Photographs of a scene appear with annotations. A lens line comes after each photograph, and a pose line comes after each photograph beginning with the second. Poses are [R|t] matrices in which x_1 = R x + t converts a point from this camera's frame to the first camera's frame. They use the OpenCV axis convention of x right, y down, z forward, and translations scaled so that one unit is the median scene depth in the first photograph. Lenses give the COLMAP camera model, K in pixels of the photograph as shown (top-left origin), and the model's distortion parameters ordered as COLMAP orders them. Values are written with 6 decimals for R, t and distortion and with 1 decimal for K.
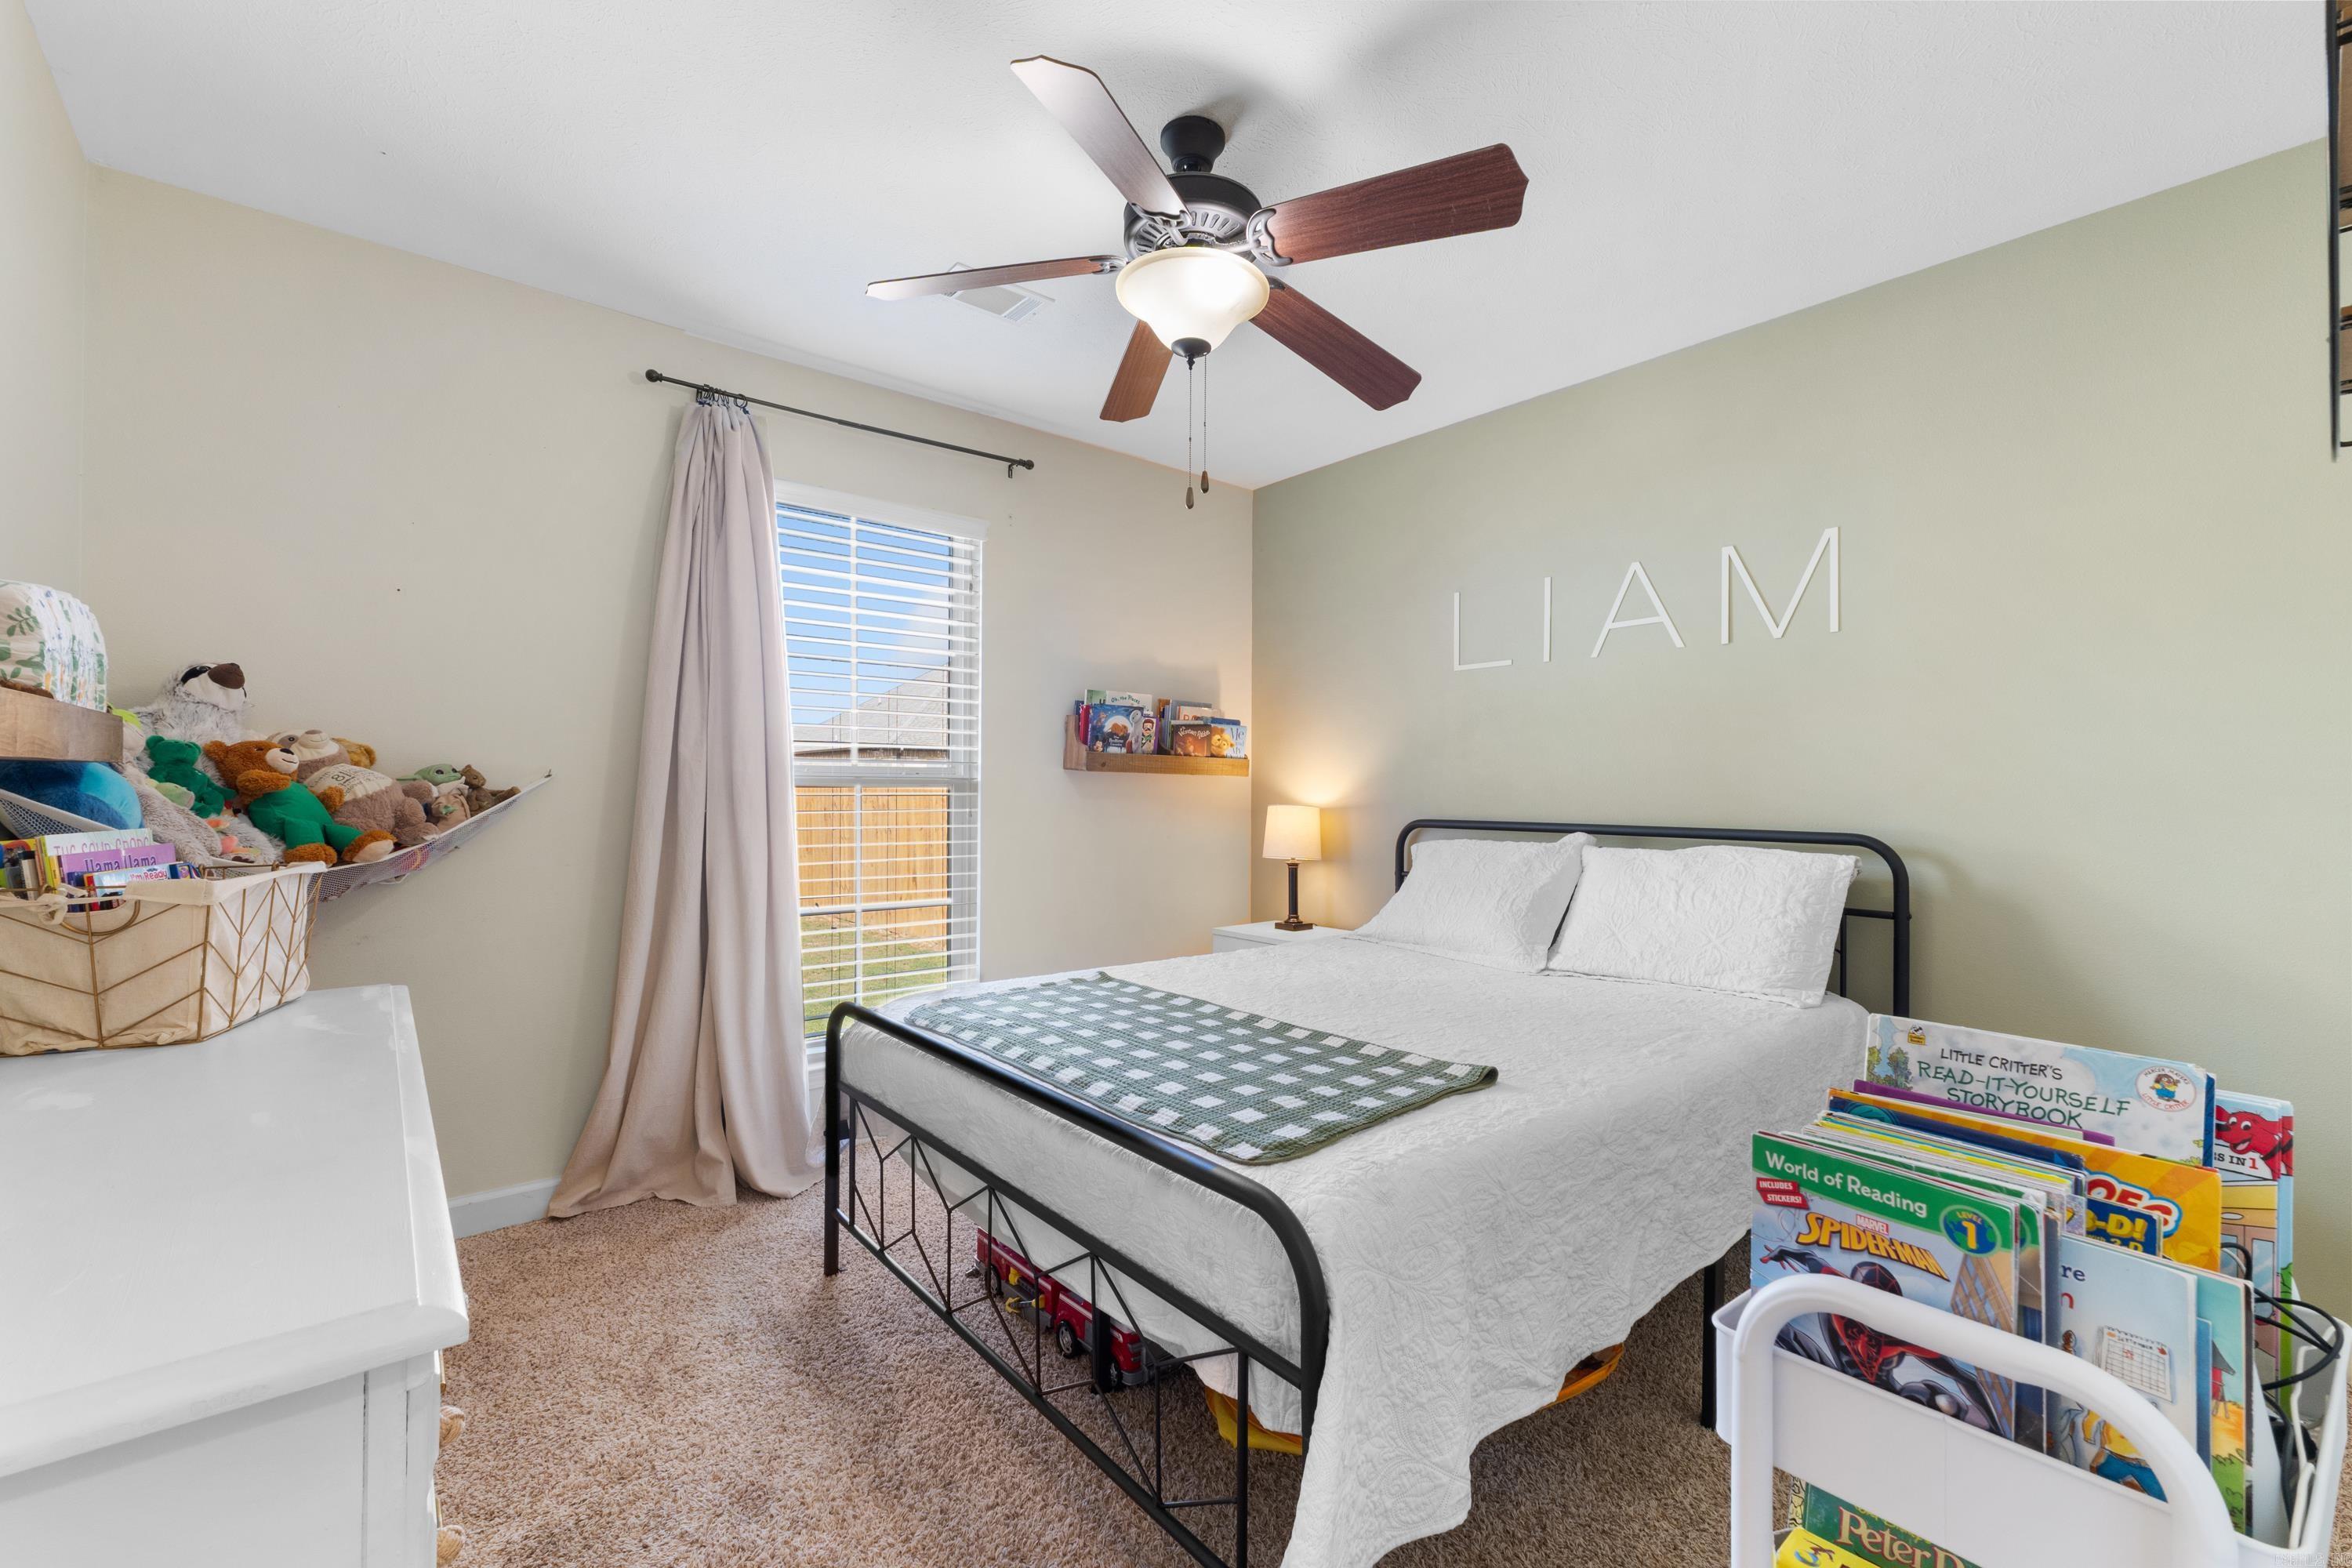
lens RADIAL K [[1000.9, 0, 1178.7], [0, 1000.9, 786.8], [0, 0, 1]] dist [0.004502, 0.000144]
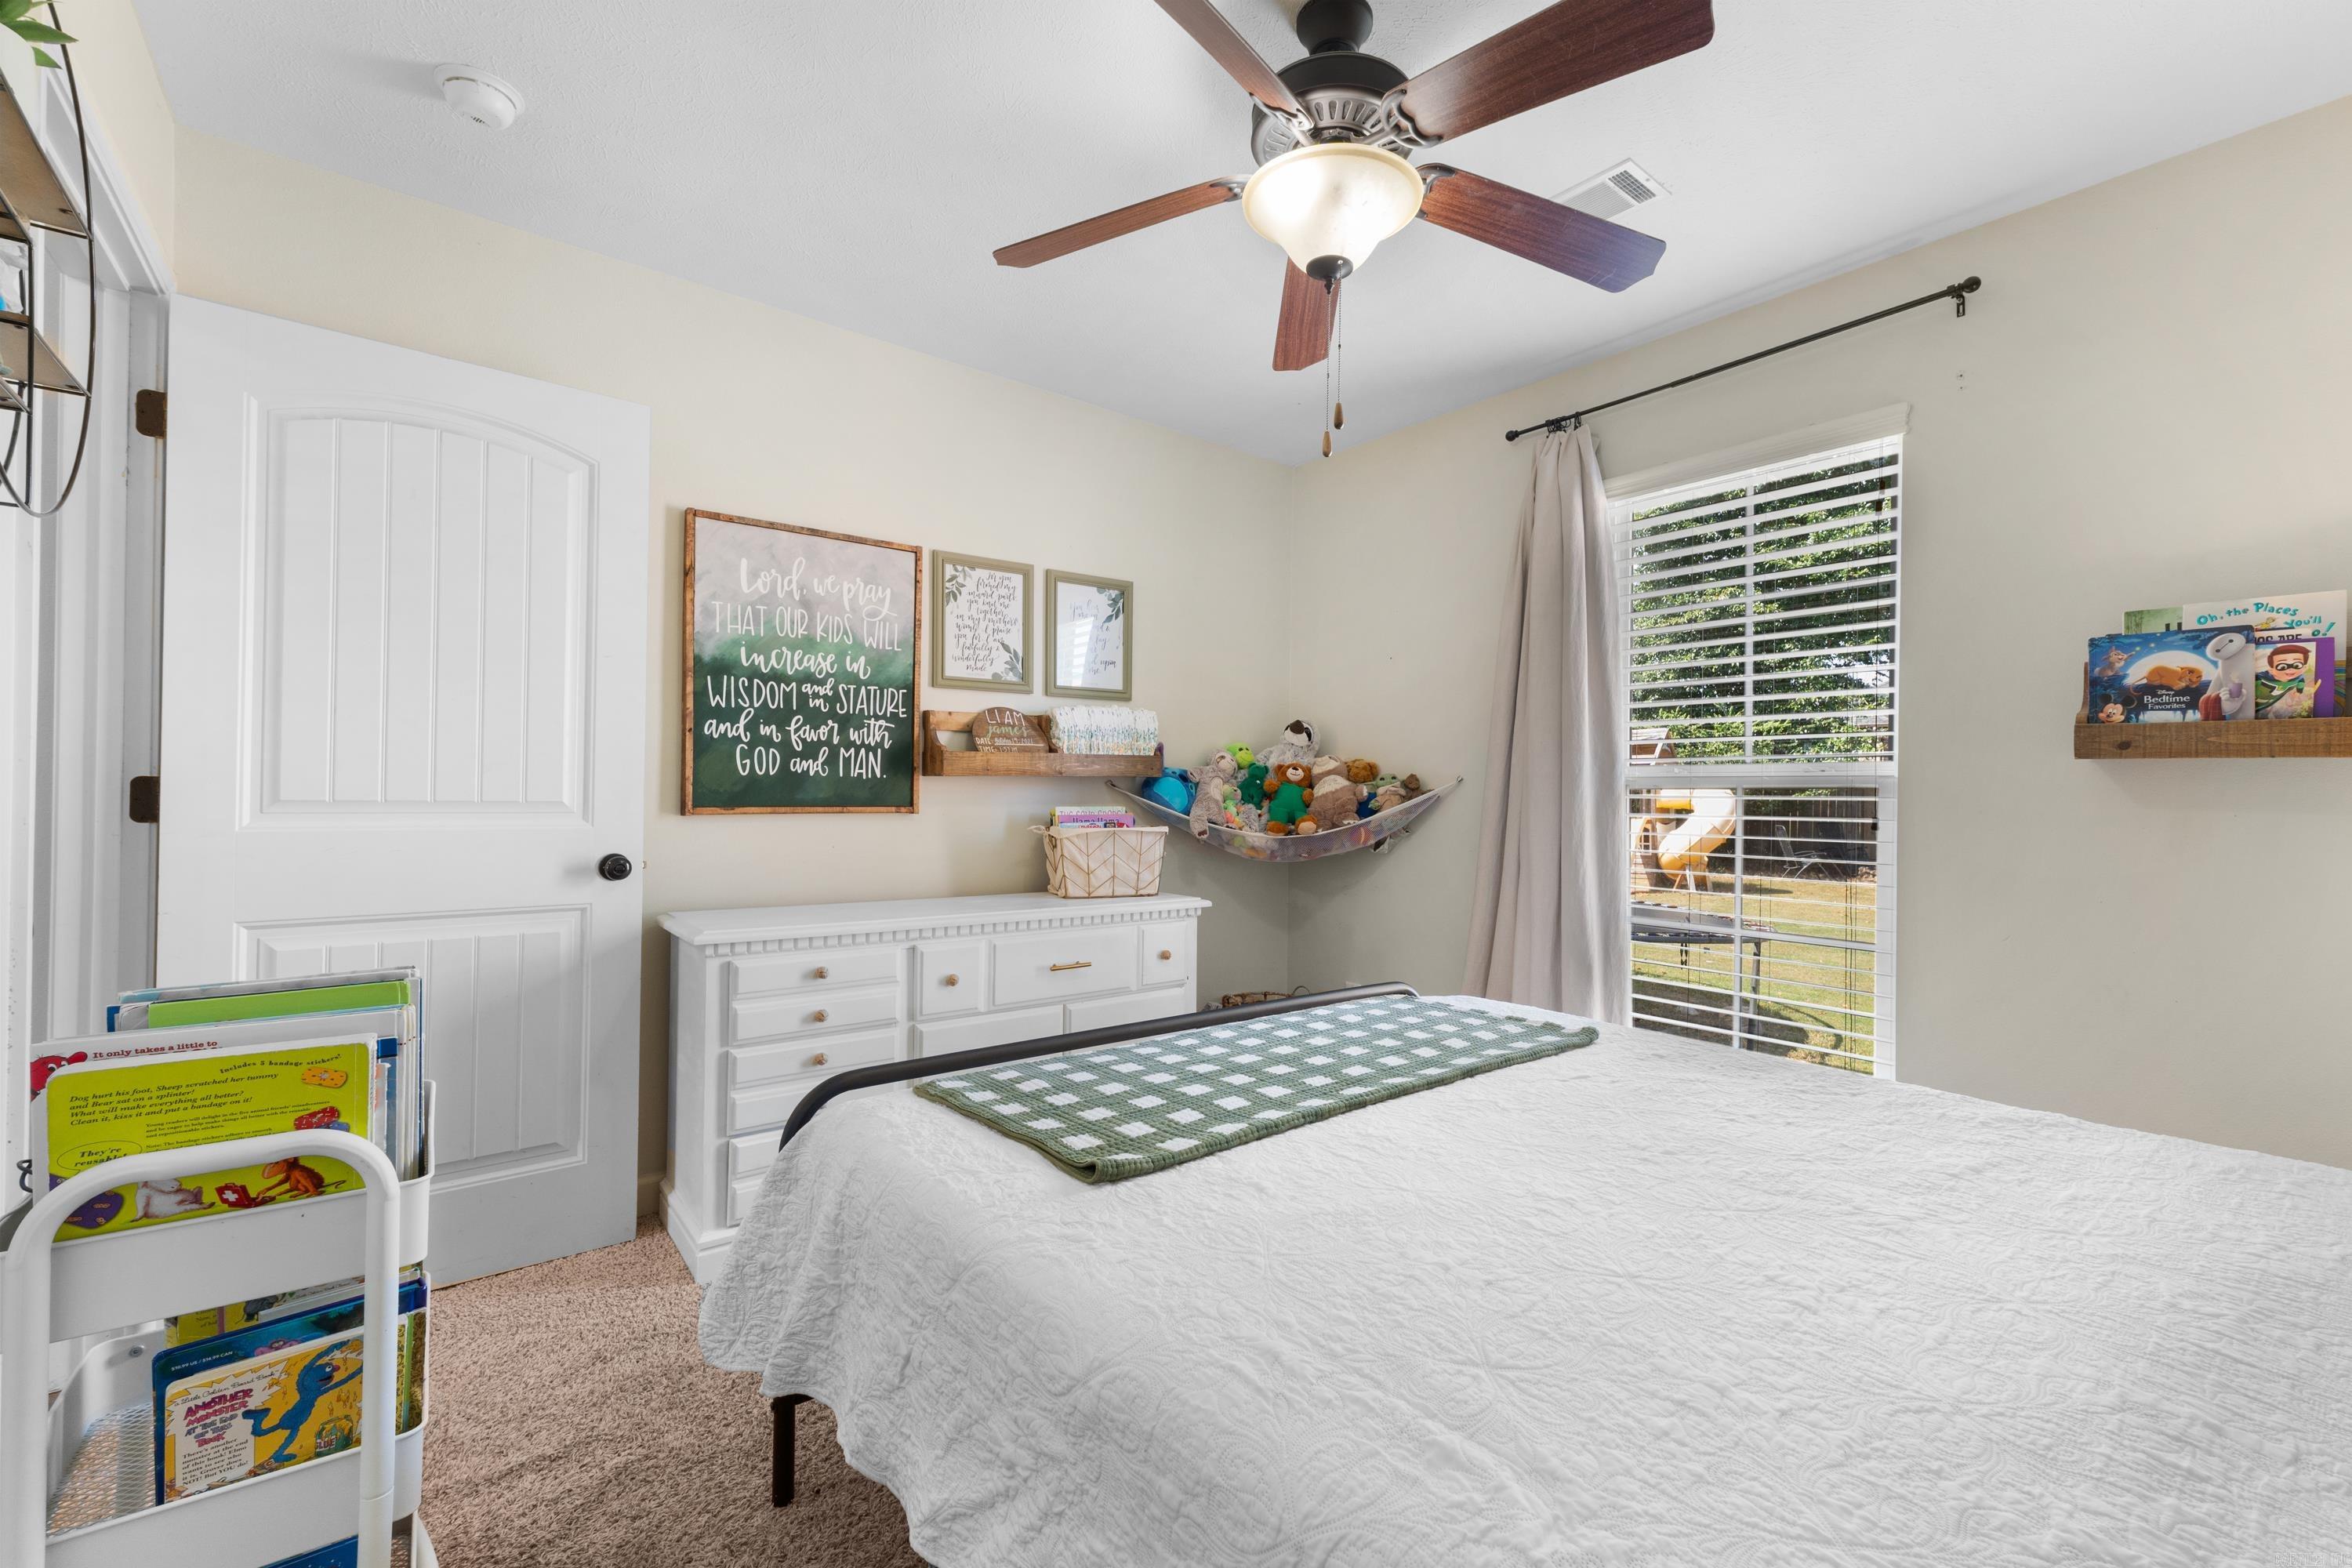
lens RADIAL K [[1000.9, 0, 1188.3], [0, 1000.9, 781.9], [0, 0, 1]] dist [0.004502, 0.000144]
pose [[-0.017965, -0.019118, -0.999656, 0.481050], [-0.003061, 0.999814, -0.019066, 0.009310], [0.999834, 0.002718, -0.018020, 0.498593]]
